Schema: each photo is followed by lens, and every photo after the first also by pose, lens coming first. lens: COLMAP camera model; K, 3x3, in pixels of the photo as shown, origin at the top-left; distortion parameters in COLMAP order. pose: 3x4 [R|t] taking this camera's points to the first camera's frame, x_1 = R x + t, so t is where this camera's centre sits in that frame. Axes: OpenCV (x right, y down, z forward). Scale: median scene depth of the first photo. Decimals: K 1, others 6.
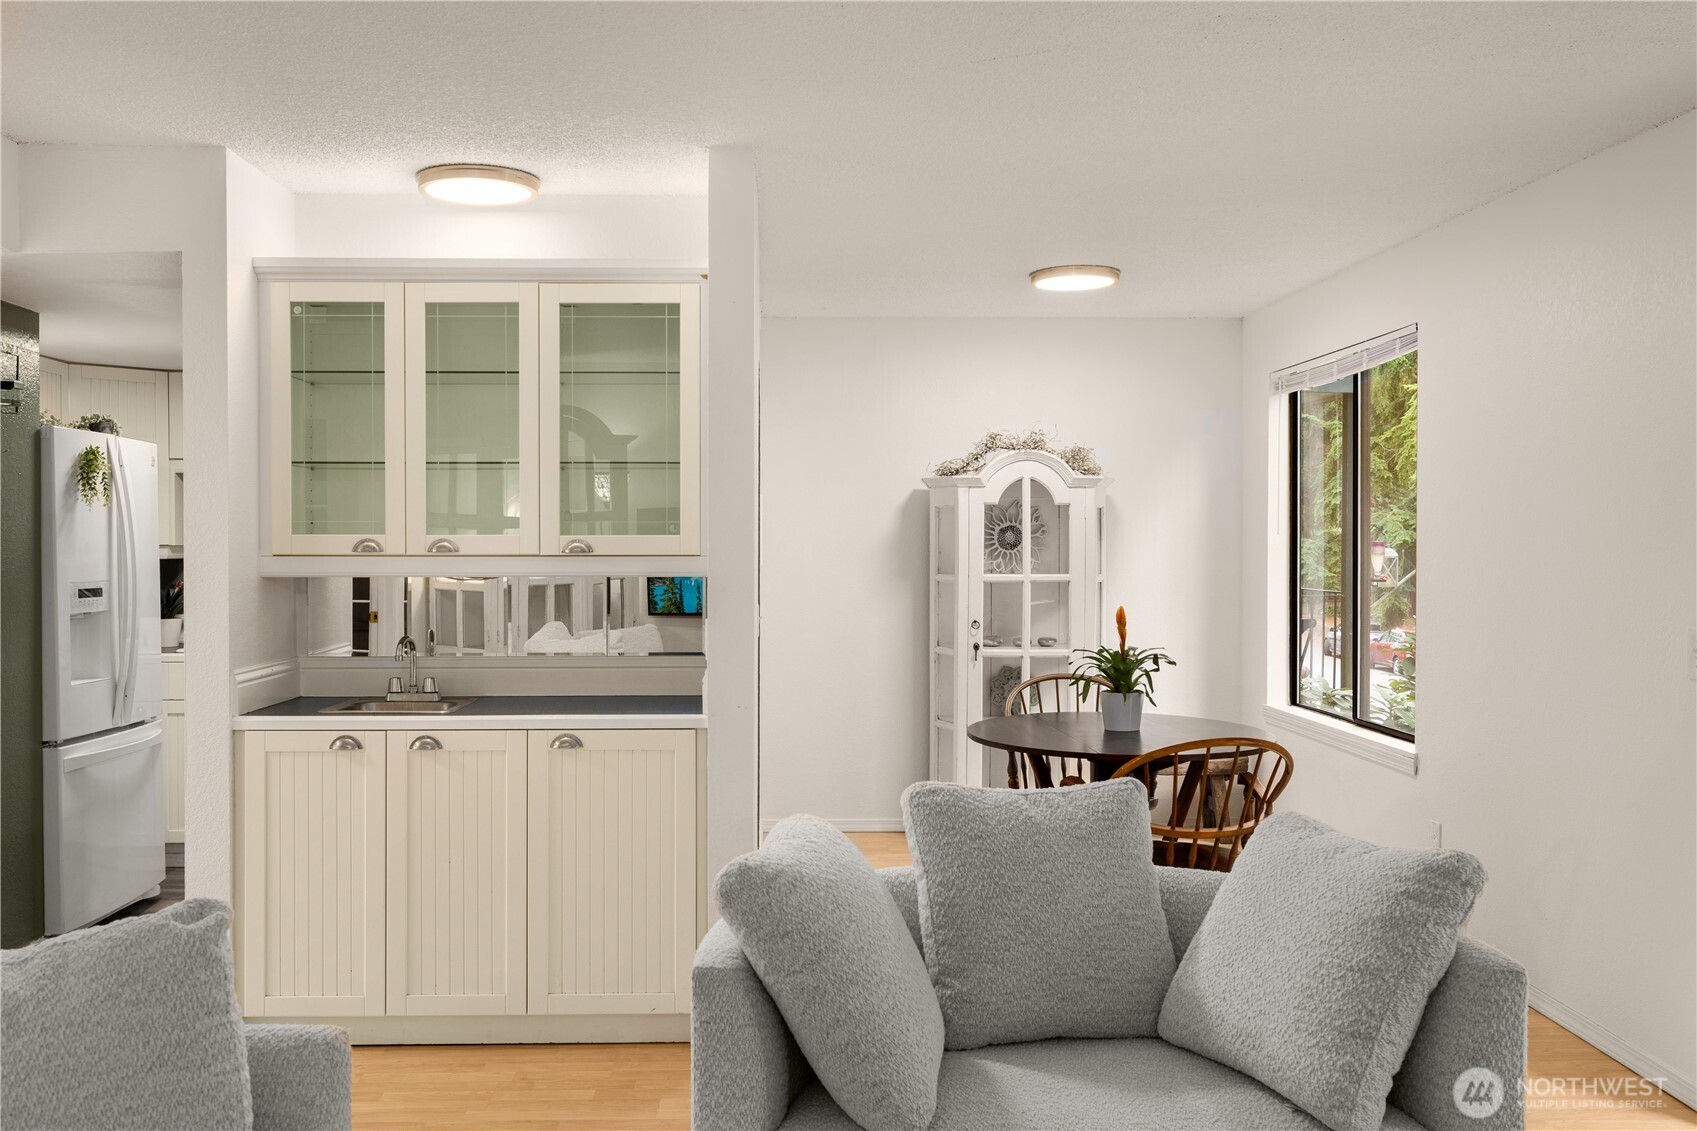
lens RADIAL K [[1506.7, 0, 833.8], [0, 1506.7, 569.5], [0, 0, 1]] dist [-0.011742, 0.009916]
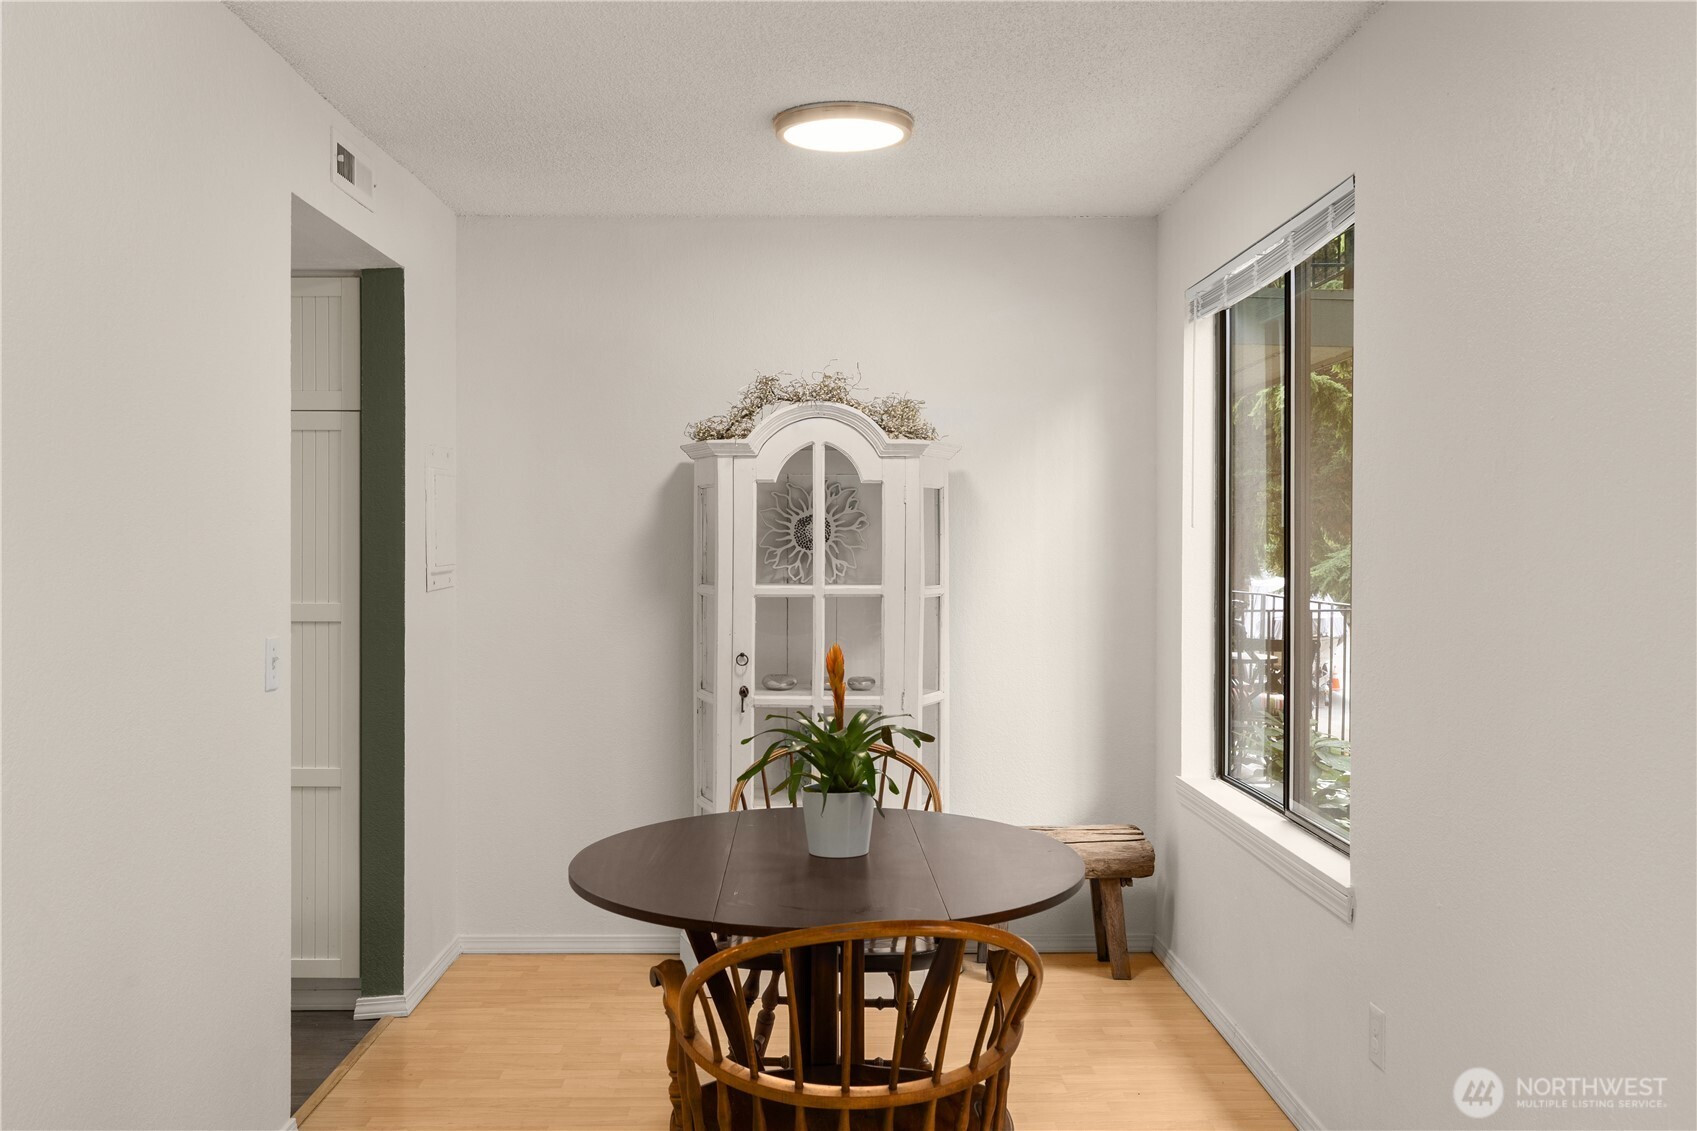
lens RADIAL K [[1606.4, 0, 849.1], [0, 1606.4, 560.9], [0, 0, 1]] dist [0.003889, 0.000000]
pose [[0.999656, 0.002869, -0.026071, 0.179951], [-0.003027, 0.999977, -0.006002, -0.004078], [0.026053, 0.006079, 0.999642, 0.310273]]
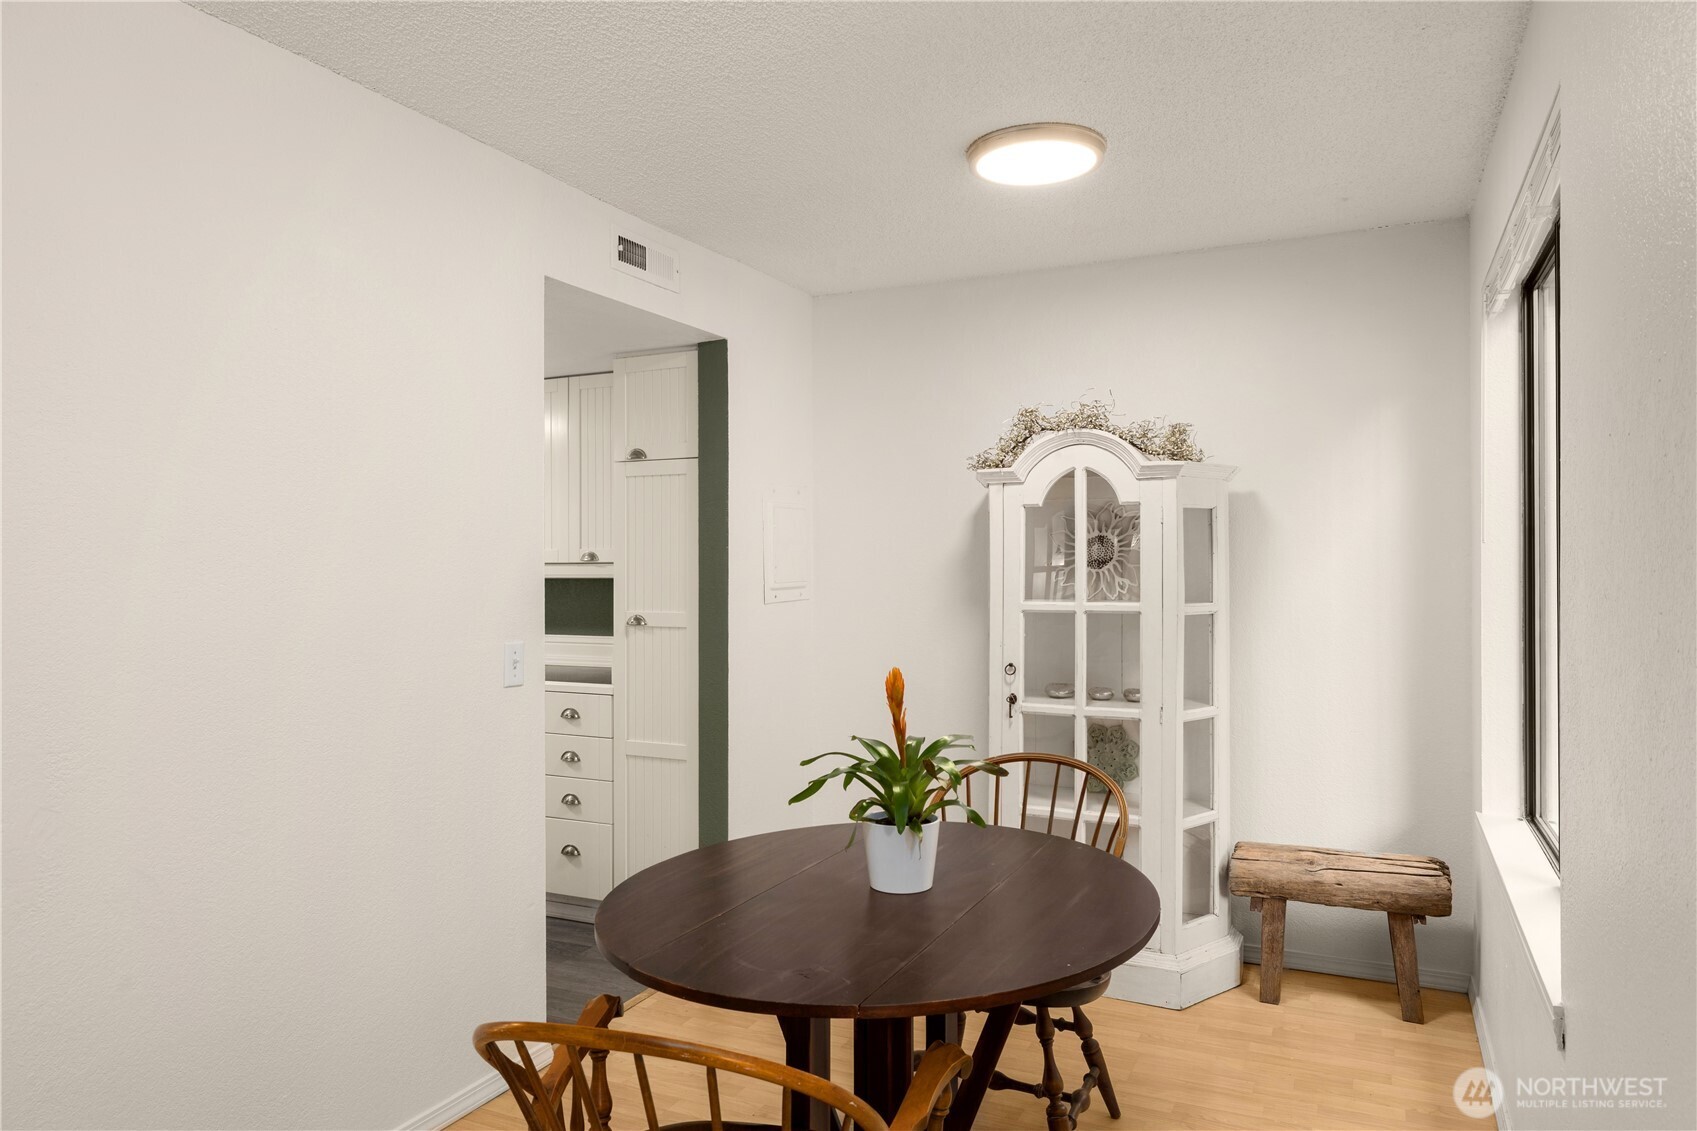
lens RADIAL K [[1135.5, 0, 844.2], [0, 1135.5, 567.2], [0, 0, 1]] dist [0.005598, -0.006946]
pose [[0.879113, -0.000693, -0.476612, 0.322797], [-0.006391, 0.999892, -0.013242, -0.006380], [0.476570, 0.014687, 0.879014, 0.524199]]
